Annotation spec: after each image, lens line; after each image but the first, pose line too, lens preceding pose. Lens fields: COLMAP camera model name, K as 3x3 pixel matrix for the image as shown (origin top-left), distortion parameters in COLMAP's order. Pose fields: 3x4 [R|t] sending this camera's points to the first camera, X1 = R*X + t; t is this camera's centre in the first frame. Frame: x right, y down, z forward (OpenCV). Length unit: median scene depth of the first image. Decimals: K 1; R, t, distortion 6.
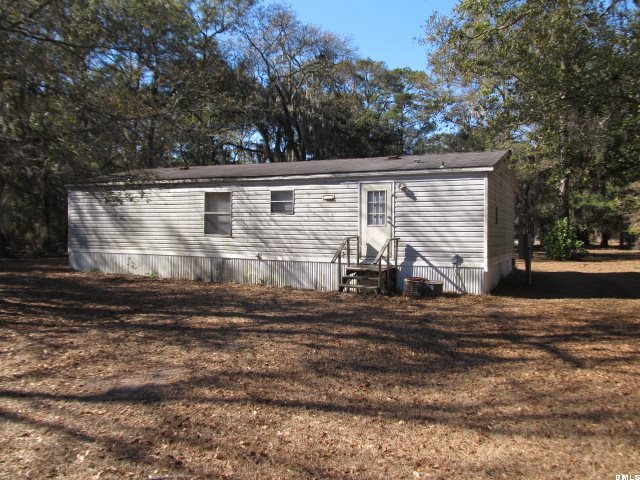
lens RADIAL K [[466.6, 0, 320.0], [0, 466.6, 240.0], [0, 0, 1]] dist [-0.006102, -0.000448]
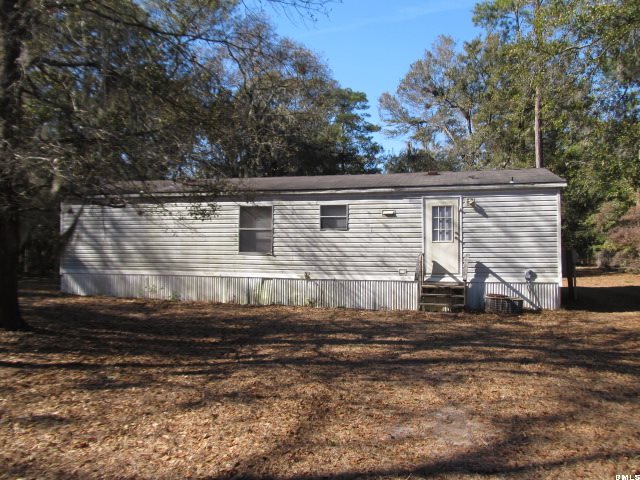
lens RADIAL K [[466.6, 0, 320.0], [0, 466.6, 240.0], [0, 0, 1]] dist [-0.006102, -0.000448]
pose [[0.985073, -0.003621, 0.172101, -0.293634], [0.010388, 0.999207, -0.038434, 0.000316], [-0.171825, 0.039648, 0.984329, 0.087017]]
